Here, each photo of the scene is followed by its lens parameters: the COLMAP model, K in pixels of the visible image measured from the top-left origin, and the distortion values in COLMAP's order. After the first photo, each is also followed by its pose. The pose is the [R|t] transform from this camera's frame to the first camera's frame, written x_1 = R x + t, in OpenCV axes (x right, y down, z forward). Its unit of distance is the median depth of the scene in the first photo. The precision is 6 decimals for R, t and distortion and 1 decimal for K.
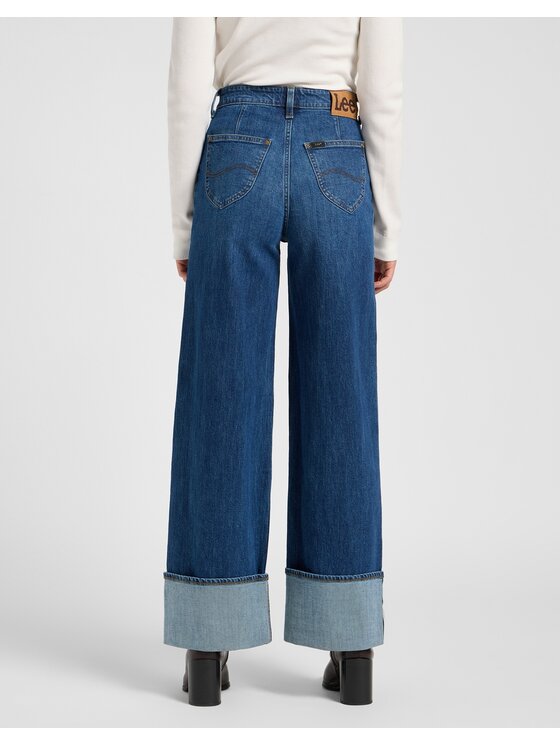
lens RADIAL K [[3016.2, 0, 280.0], [0, 3016.2, 373.0], [0, 0, 1]] dist [0.085958, 0.733706]
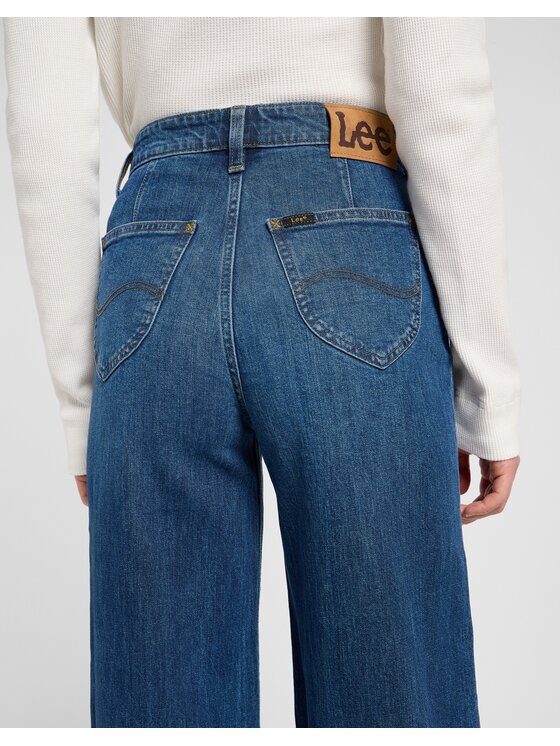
lens RADIAL K [[904.8, 0, 280.8], [0, 904.8, 420.7], [0, 0, 1]] dist [0.009339, -0.018895]
pose [[0.961558, -0.065067, -0.266782, 0.043797], [0.060392, 0.997844, -0.025697, -0.042794], [0.267879, 0.008598, 0.963414, 0.869581]]
